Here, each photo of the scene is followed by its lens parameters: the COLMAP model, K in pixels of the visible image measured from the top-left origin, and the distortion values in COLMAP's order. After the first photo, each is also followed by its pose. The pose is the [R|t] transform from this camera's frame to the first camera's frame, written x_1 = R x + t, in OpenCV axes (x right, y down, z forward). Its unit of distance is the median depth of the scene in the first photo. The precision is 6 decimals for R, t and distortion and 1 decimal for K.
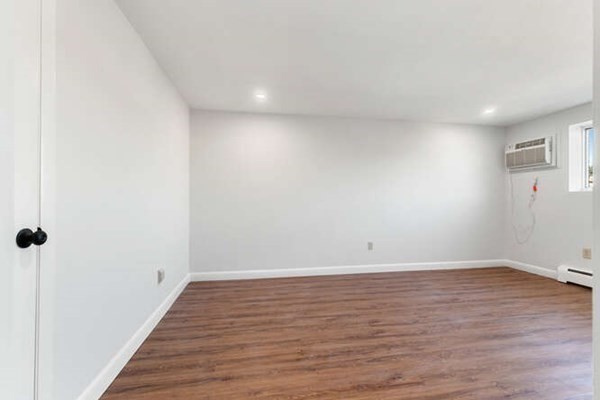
lens RADIAL K [[272.2, 0, 303.5], [0, 272.2, 201.1], [0, 0, 1]] dist [-0.000099, 0.000081]
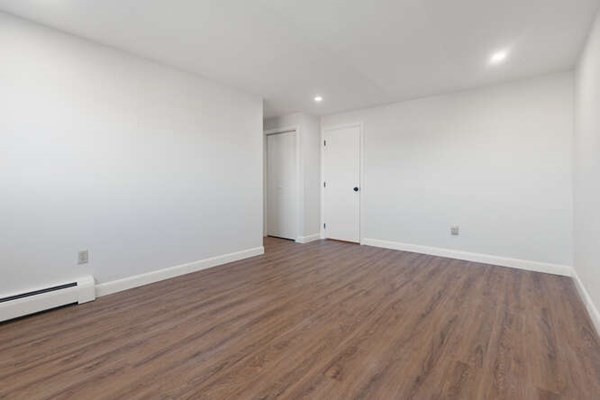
lens RADIAL K [[272.5, 0, 302.4], [0, 272.5, 192.5], [0, 0, 1]] dist [0.000529, 0.000058]
pose [[-0.753794, 0.017352, -0.656881, 1.088896], [-0.006316, 0.999414, 0.033649, 0.016439], [0.657080, 0.029513, -0.753243, 1.550652]]
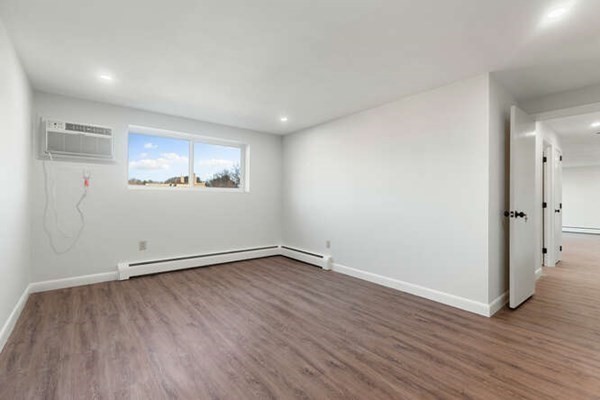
lens RADIAL K [[272.5, 0, 302.4], [0, 272.5, 192.5], [0, 0, 1]] dist [0.000529, 0.000058]
pose [[-0.485597, 0.015819, 0.874039, -0.334769], [-0.004568, 0.999777, -0.020632, -0.003819], [-0.874171, -0.014011, -0.485417, 1.299190]]
